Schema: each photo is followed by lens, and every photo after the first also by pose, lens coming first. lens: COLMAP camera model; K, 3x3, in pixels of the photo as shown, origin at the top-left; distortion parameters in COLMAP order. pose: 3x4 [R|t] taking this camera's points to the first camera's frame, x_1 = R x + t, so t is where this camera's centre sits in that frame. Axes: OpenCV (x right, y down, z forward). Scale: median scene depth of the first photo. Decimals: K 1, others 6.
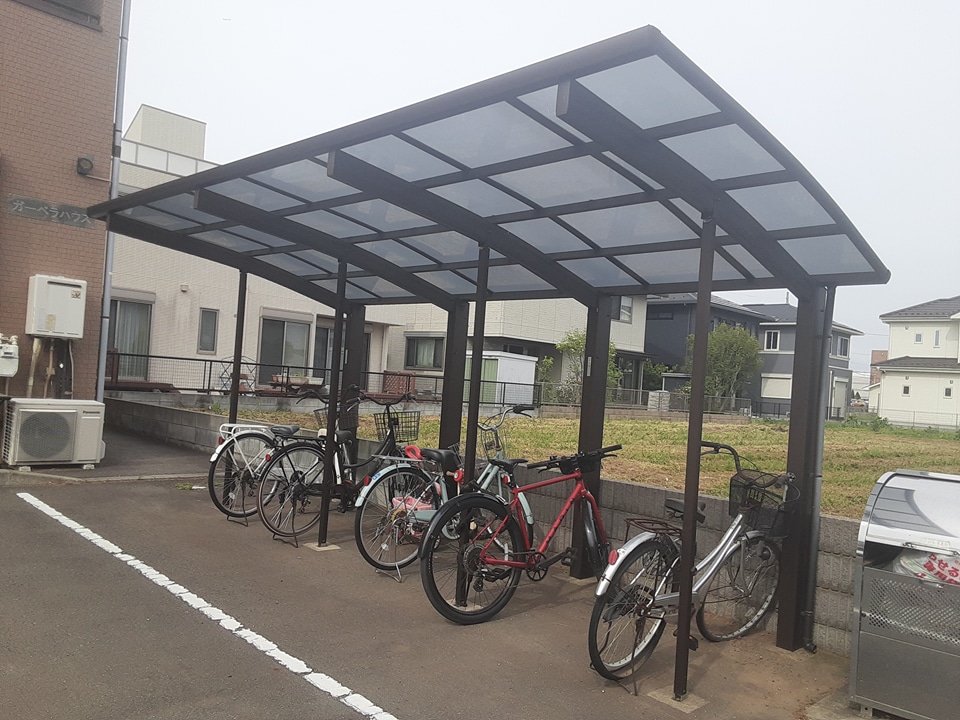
lens RADIAL K [[770.7, 0, 476.0], [0, 770.7, 374.1], [0, 0, 1]] dist [0.104965, -0.154736]
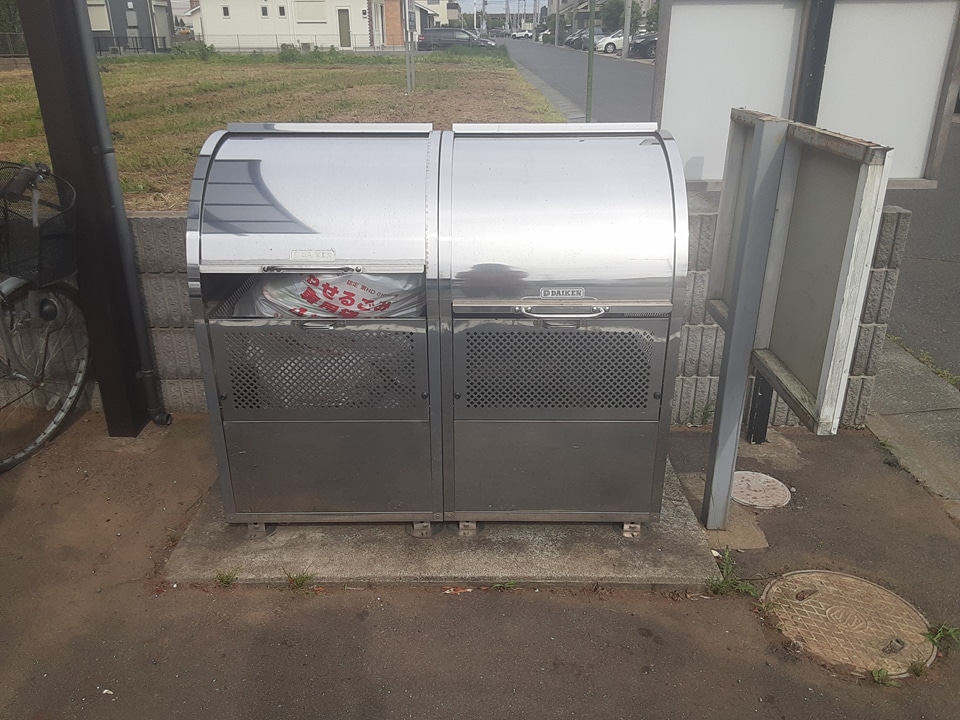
lens RADIAL K [[770.7, 0, 476.0], [0, 770.7, 374.1], [0, 0, 1]] dist [0.104965, -0.154736]
pose [[0.706882, -0.344697, 0.617659, 0.218775], [0.046240, 0.893875, 0.445926, 0.033390], [-0.705819, -0.286656, 0.647802, 0.395273]]
